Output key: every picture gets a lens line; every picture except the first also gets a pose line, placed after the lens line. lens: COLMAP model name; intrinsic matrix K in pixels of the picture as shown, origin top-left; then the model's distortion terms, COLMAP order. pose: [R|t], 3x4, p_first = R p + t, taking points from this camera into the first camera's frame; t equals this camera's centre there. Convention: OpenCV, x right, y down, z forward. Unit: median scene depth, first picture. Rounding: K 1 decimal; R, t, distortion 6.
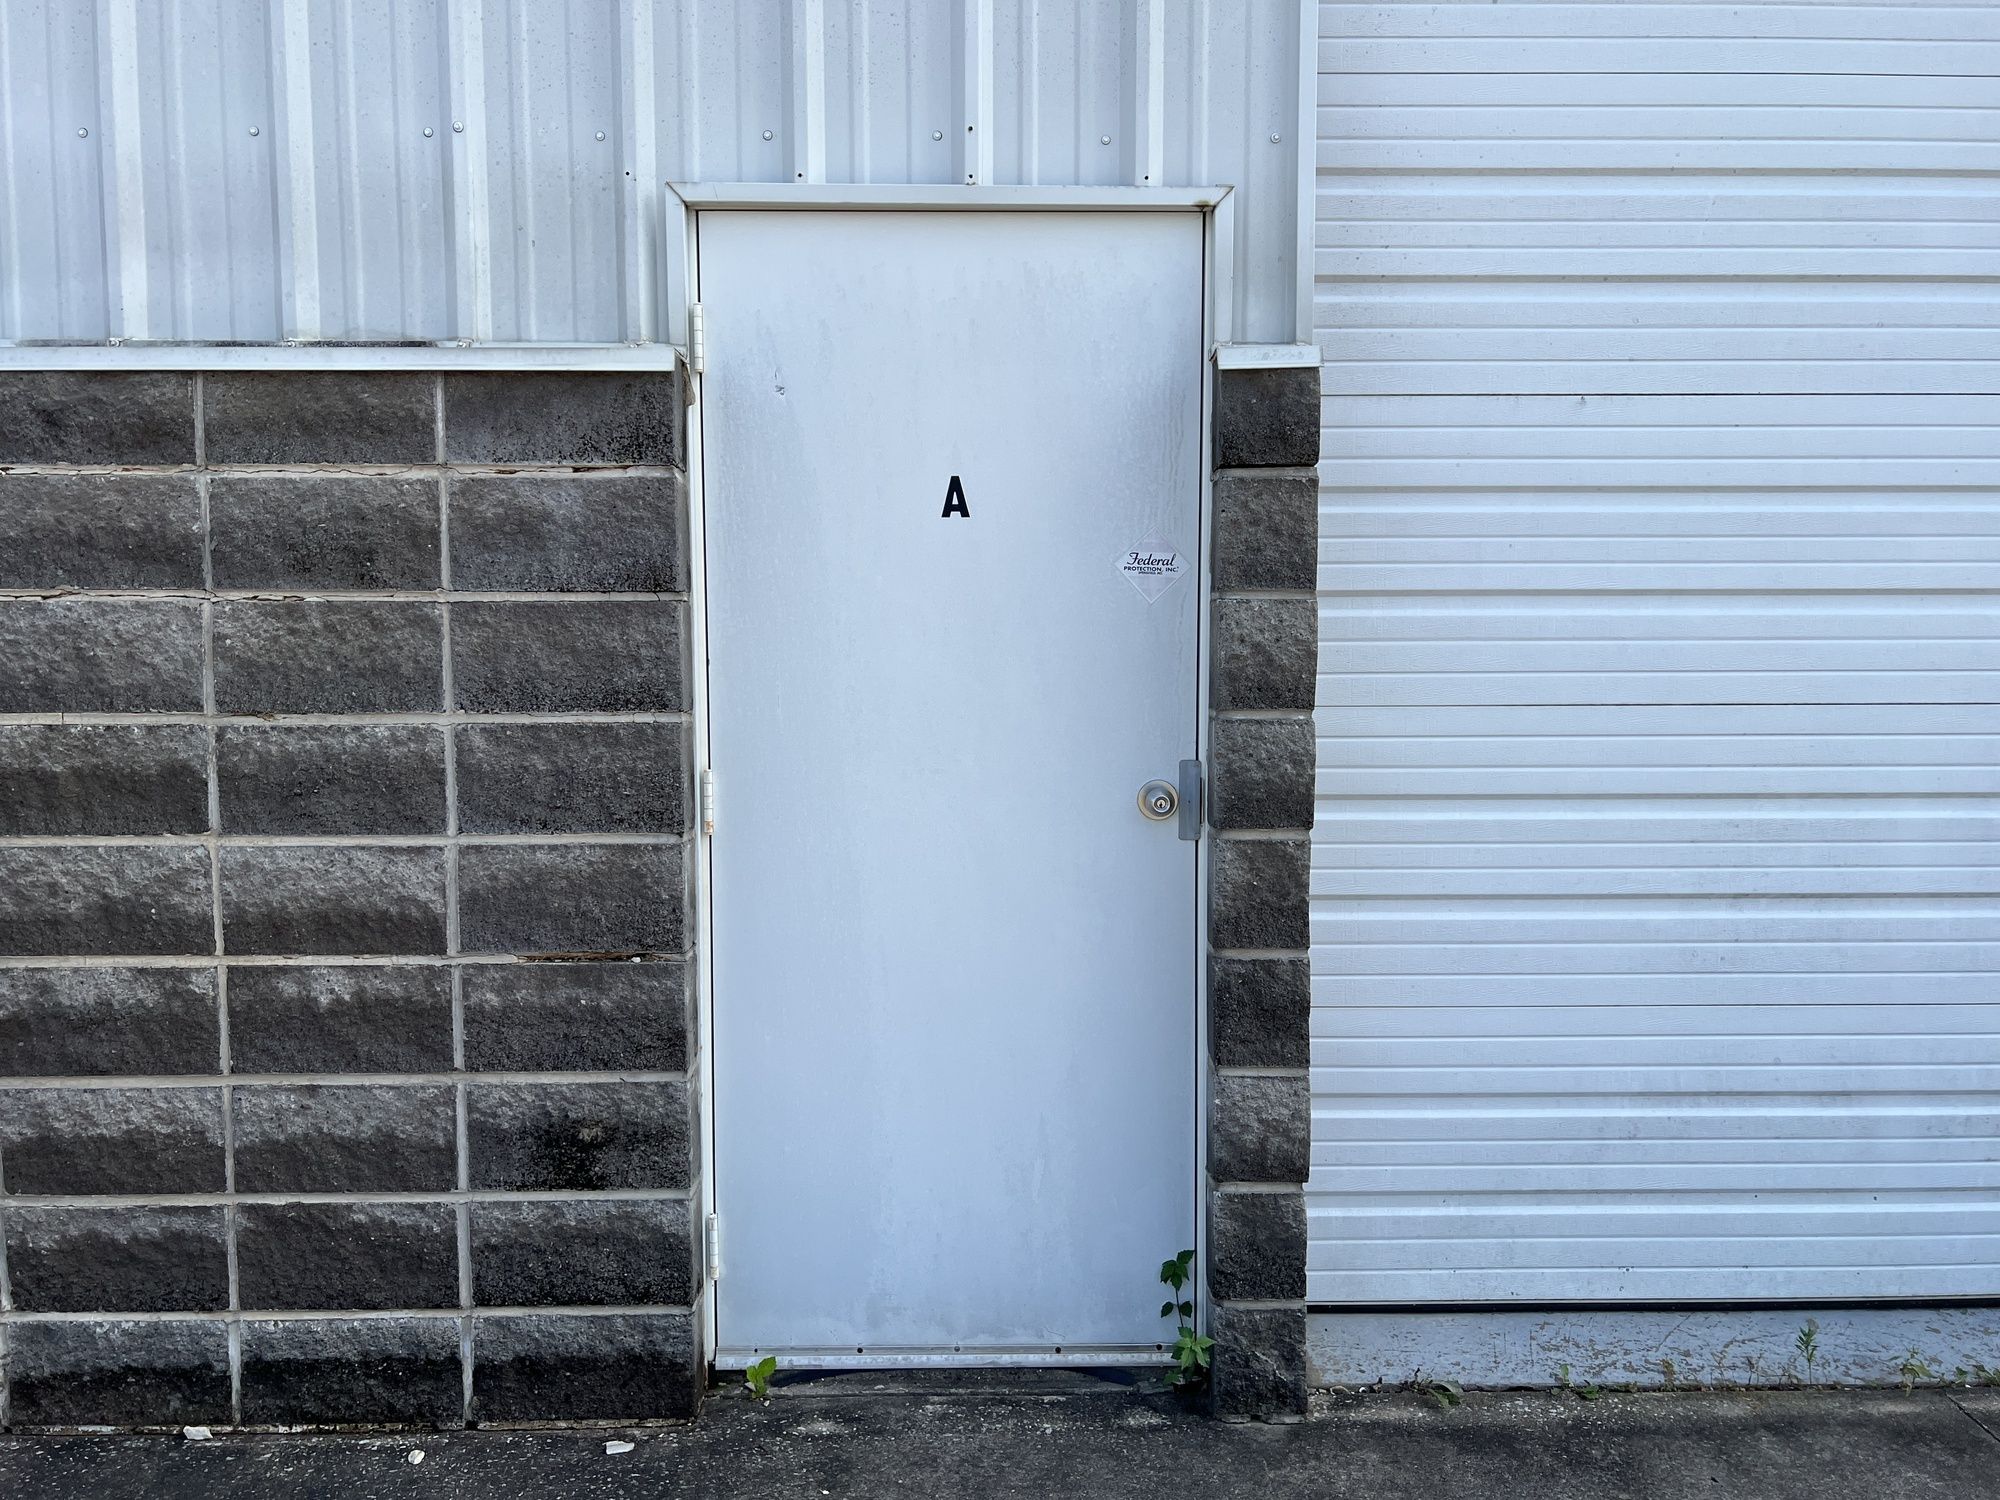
lens RADIAL K [[1582.9, 0, 993.5], [0, 1582.9, 769.2], [0, 0, 1]] dist [0.059230, -0.062603]
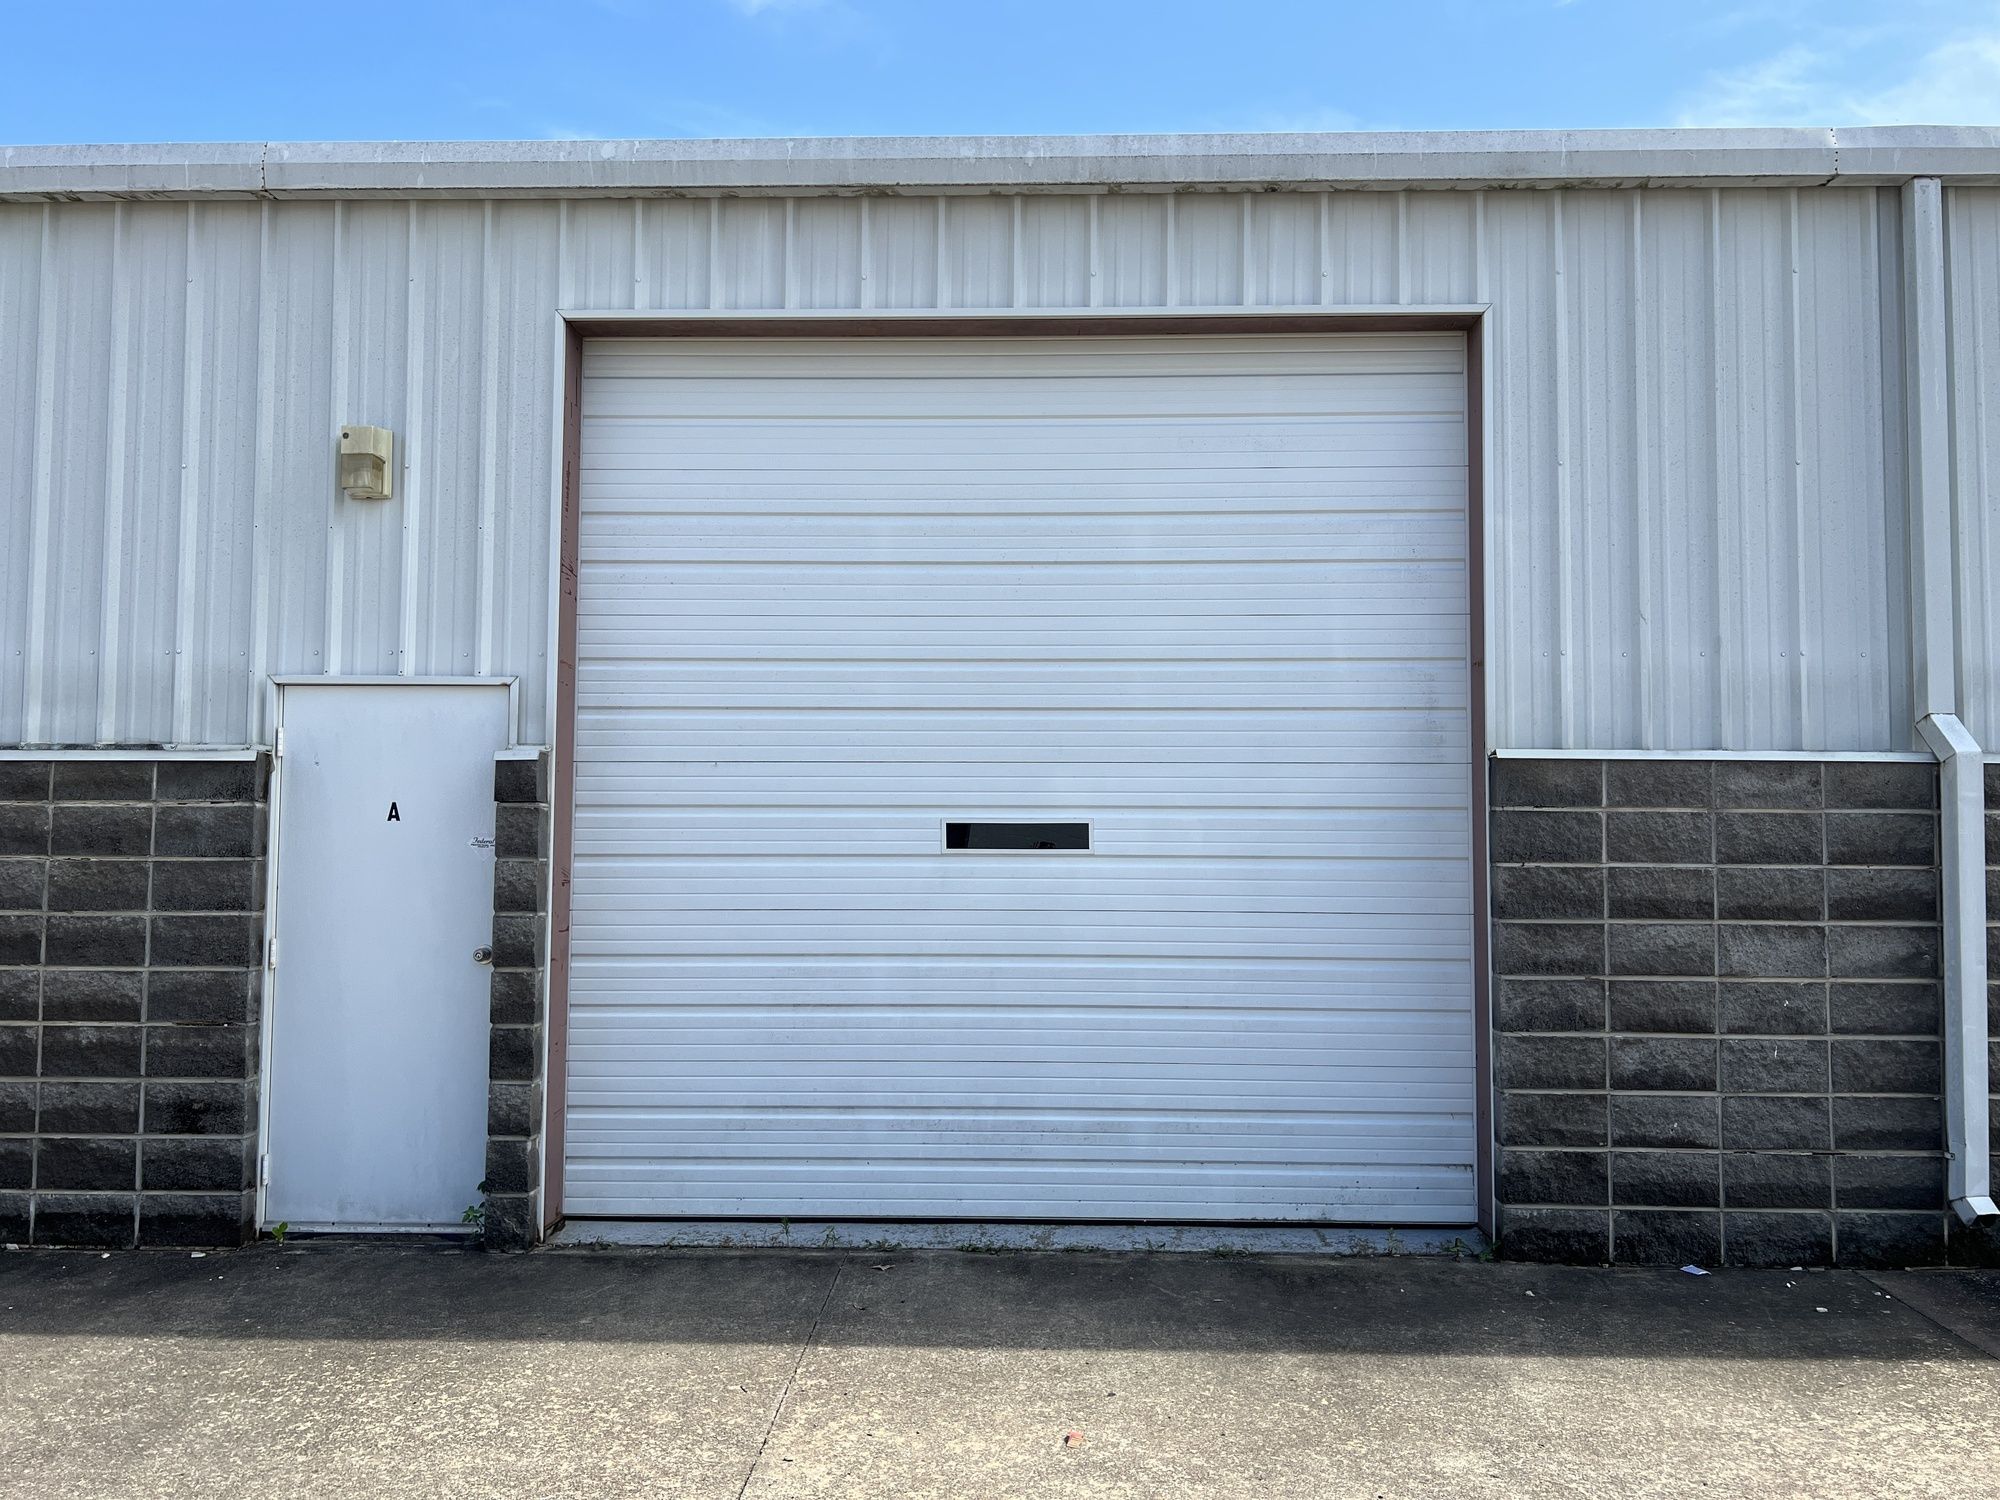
lens RADIAL K [[1582.9, 0, 972.7], [0, 1582.9, 734.8], [0, 0, 1]] dist [0.059230, -0.062603]
pose [[0.998500, 0.003640, -0.054635, 0.906165], [-0.011329, 0.989931, -0.141094, 0.023318], [0.053571, 0.141502, 0.988487, -1.156251]]
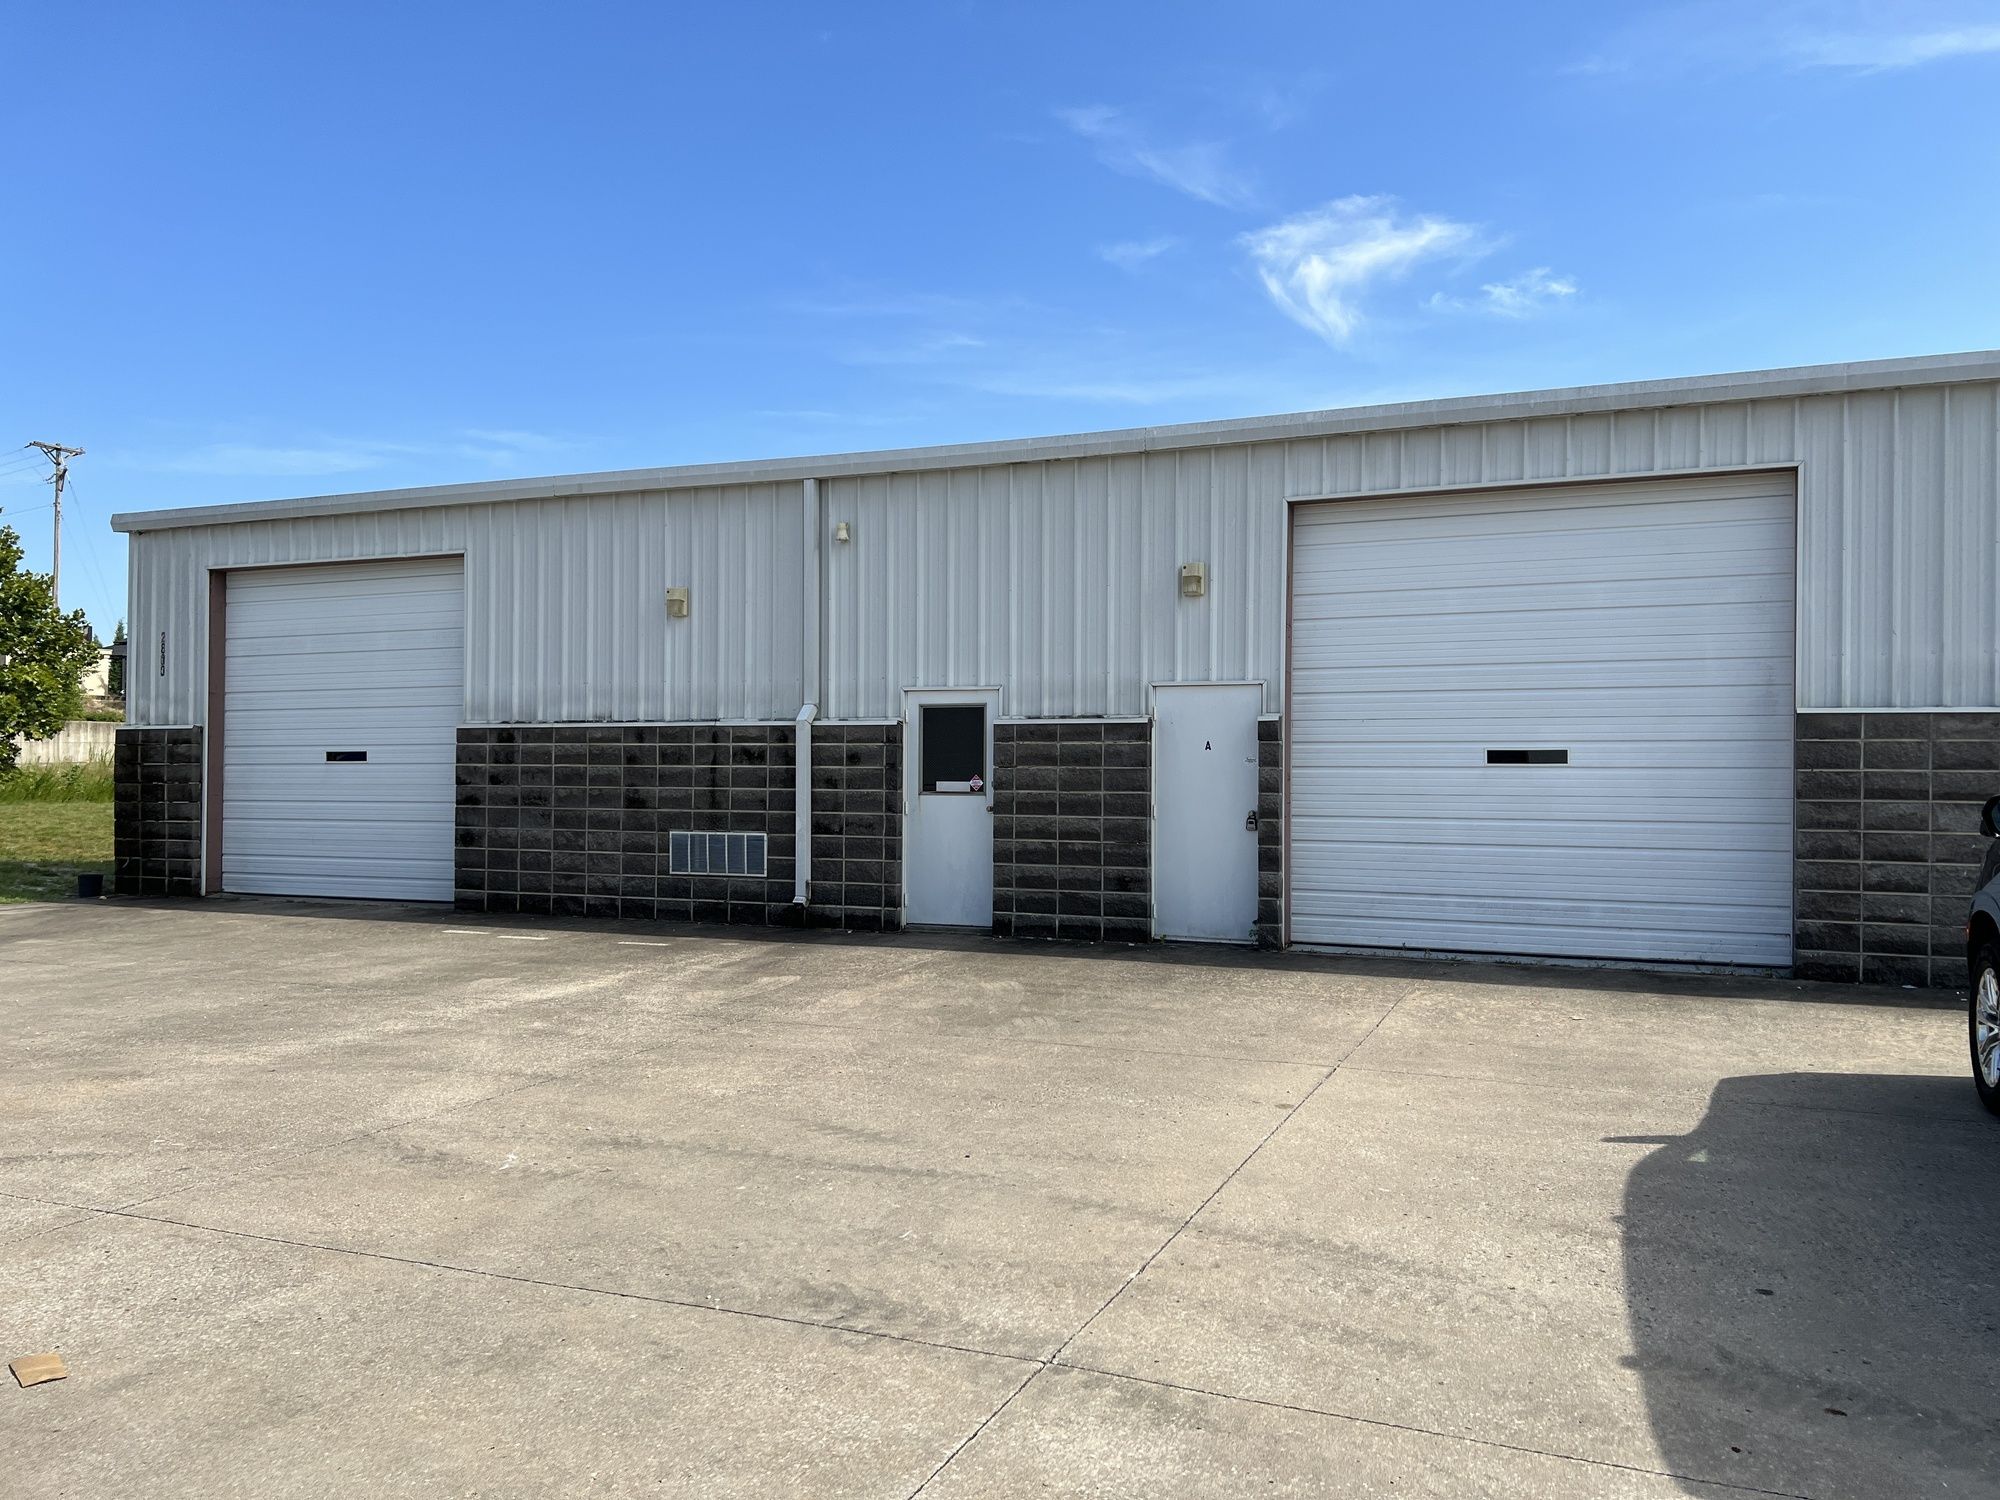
lens RADIAL K [[1582.9, 0, 985.5], [0, 1582.9, 767.3], [0, 0, 1]] dist [0.059230, -0.062603]
pose [[0.913474, 0.005905, -0.406854, 1.274032], [-0.038731, 0.996617, -0.072493, 0.251526], [0.405050, 0.081978, 0.910612, -3.486412]]
